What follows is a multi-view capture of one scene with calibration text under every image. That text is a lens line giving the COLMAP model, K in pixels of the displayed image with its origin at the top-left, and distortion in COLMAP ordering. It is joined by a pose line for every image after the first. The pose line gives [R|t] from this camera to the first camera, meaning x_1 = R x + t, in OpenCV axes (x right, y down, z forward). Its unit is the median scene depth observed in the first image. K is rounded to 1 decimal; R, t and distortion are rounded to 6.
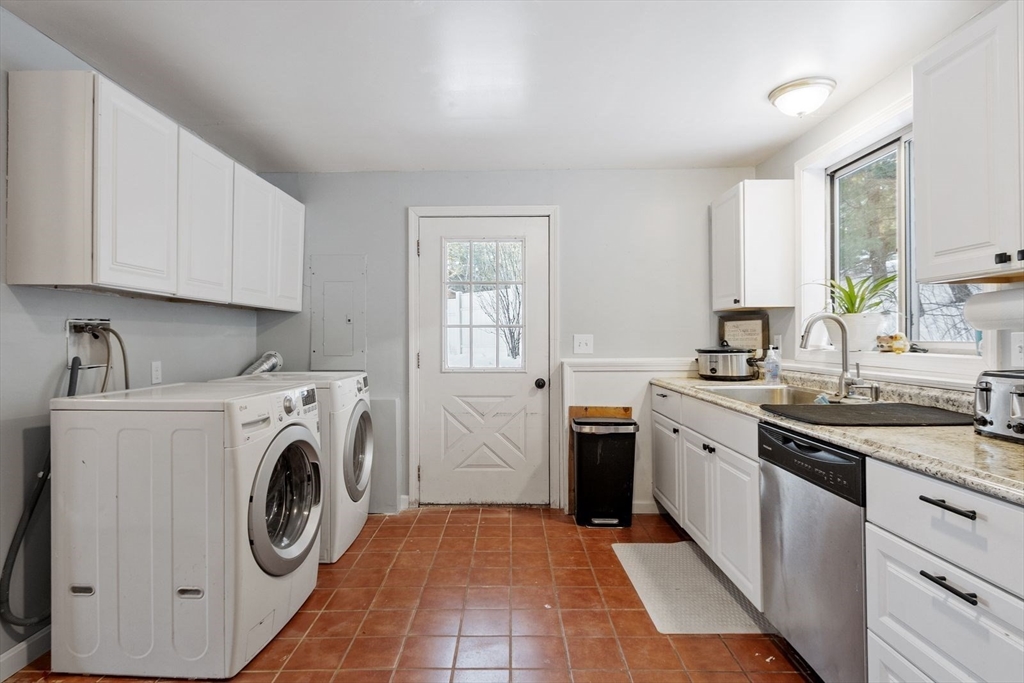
lens RADIAL K [[510.9, 0, 517.8], [0, 510.9, 336.8], [0, 0, 1]] dist [0.001772, 0.000444]
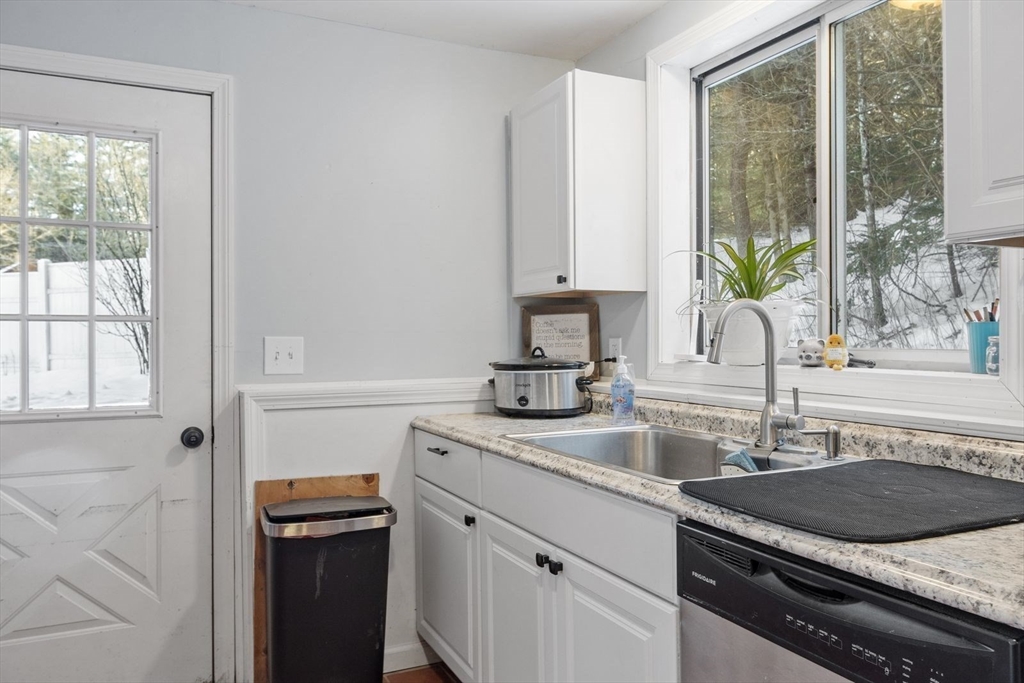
lens RADIAL K [[723.8, 0, 499.4], [0, 723.8, 340.9], [0, 0, 1]] dist [0.001920, -0.001092]
pose [[0.908828, -0.000957, 0.417170, 0.024761], [0.000438, 0.999999, 0.001339, -0.001340], [-0.417171, -0.001034, 0.908827, 0.284336]]
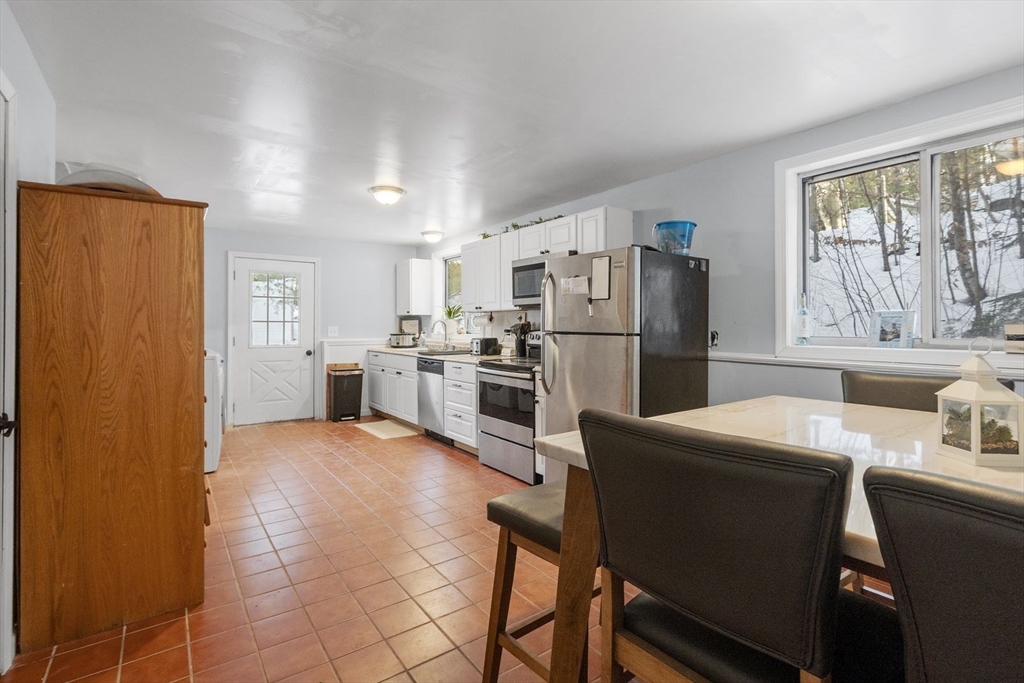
lens RADIAL K [[458.7, 0, 494.9], [0, 458.7, 324.6], [0, 0, 1]] dist [0.000867, -0.000397]
pose [[0.818100, 0.005712, 0.575047, -0.406490], [-0.004587, 0.999984, -0.003407, -0.009443], [-0.575057, 0.000150, 0.818113, -0.842702]]
